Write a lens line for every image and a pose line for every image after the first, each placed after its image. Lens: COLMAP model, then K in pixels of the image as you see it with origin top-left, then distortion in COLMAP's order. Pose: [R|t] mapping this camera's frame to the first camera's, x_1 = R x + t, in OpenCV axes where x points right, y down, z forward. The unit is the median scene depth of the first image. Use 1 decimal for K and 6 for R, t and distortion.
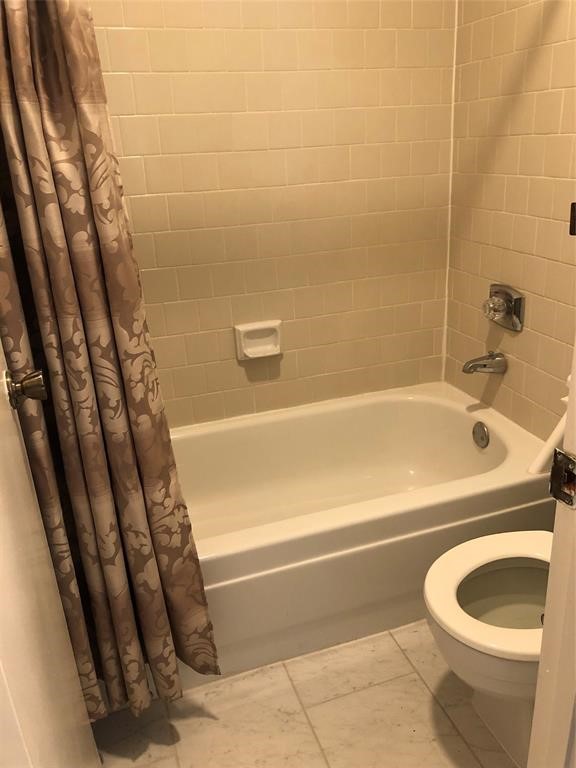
lens RADIAL K [[632.0, 0, 290.4], [0, 632.0, 379.9], [0, 0, 1]] dist [0.024940, -0.033141]
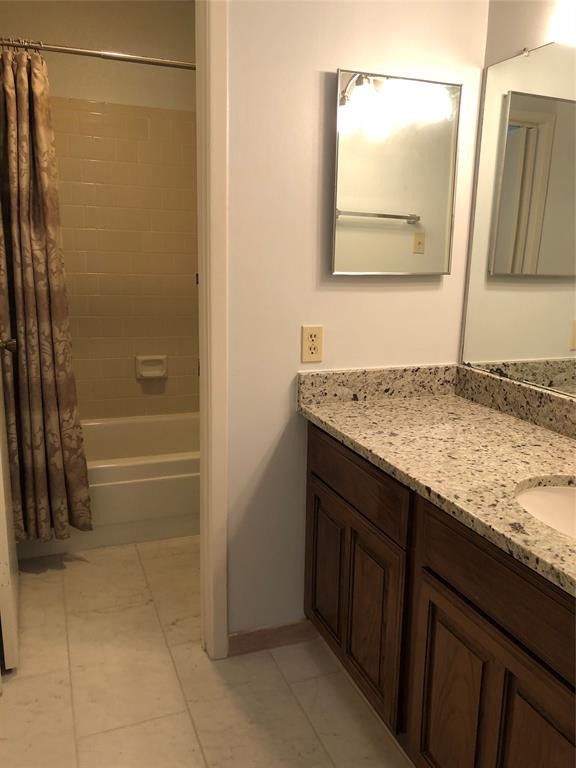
lens RADIAL K [[632.0, 0, 286.0], [0, 632.0, 379.3], [0, 0, 1]] dist [0.024940, -0.033141]
pose [[0.996880, 0.066980, 0.041765, 0.404601], [-0.059530, 0.985411, -0.159440, 0.365054], [-0.051835, 0.156456, 0.986324, -1.051915]]
